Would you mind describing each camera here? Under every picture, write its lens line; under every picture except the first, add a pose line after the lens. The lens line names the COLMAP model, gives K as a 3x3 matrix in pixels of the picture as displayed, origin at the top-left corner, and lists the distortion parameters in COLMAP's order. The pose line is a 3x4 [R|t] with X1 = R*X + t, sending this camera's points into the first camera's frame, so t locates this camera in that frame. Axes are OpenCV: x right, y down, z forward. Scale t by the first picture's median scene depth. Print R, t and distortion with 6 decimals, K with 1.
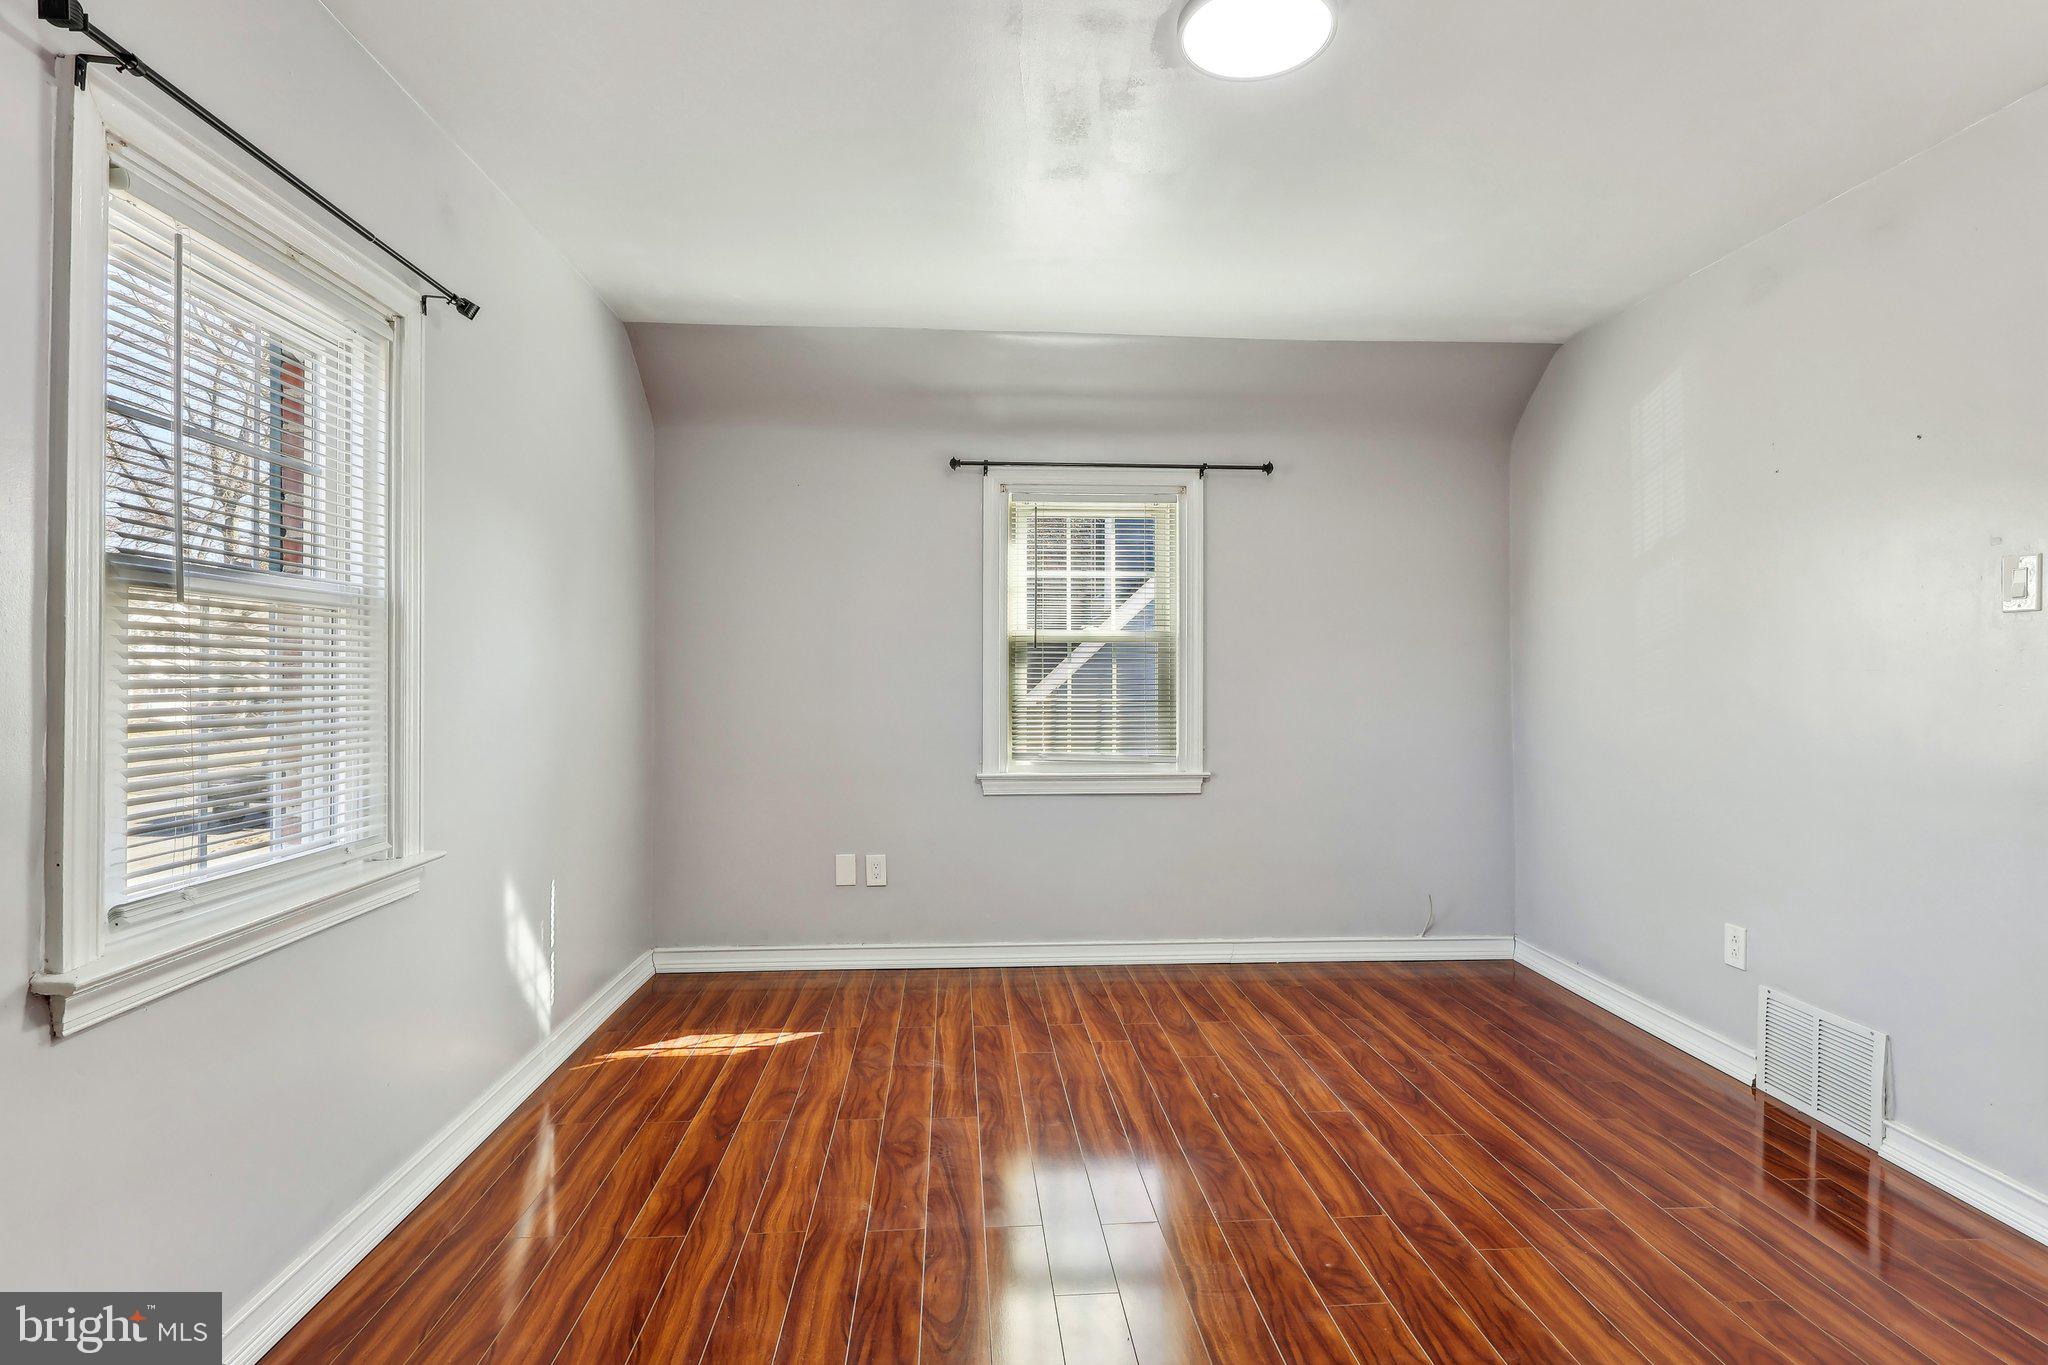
lens RADIAL K [[1042.5, 0, 1018.1], [0, 1042.5, 678.6], [0, 0, 1]] dist [0.001422, 0.000407]
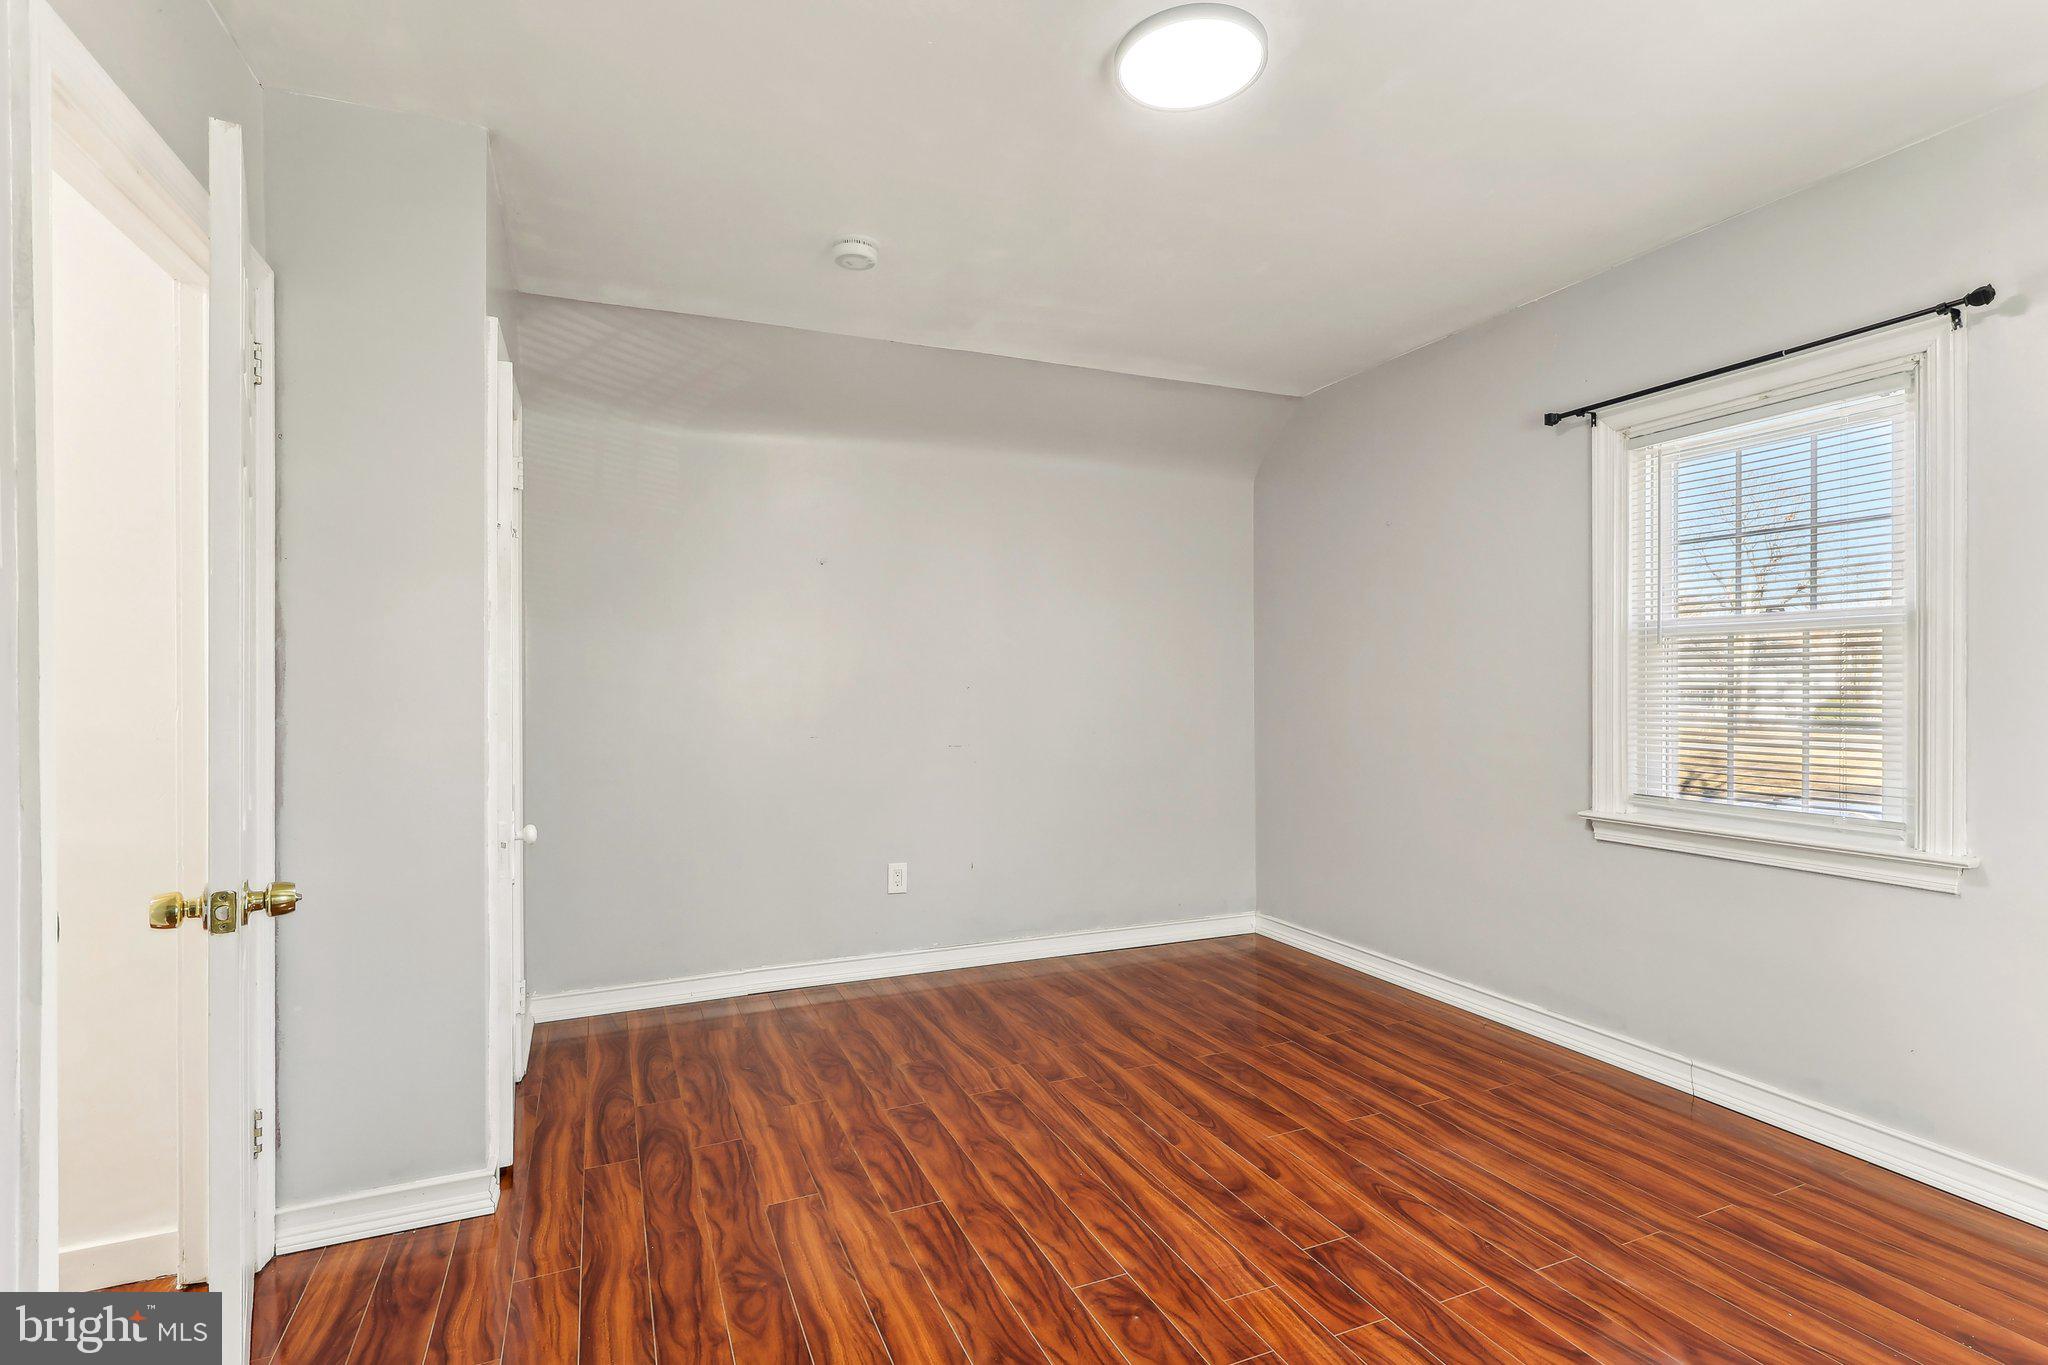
lens RADIAL K [[960.0, 0, 1024.0], [0, 960.0, 682.5], [0, 0, 1]] dist [-0.000470, 0.000003]
pose [[-0.944453, 0.000649, -0.328647, 0.703254], [0.001910, 0.999992, -0.003512, -0.002165], [0.328642, -0.003944, -0.944446, 1.857705]]
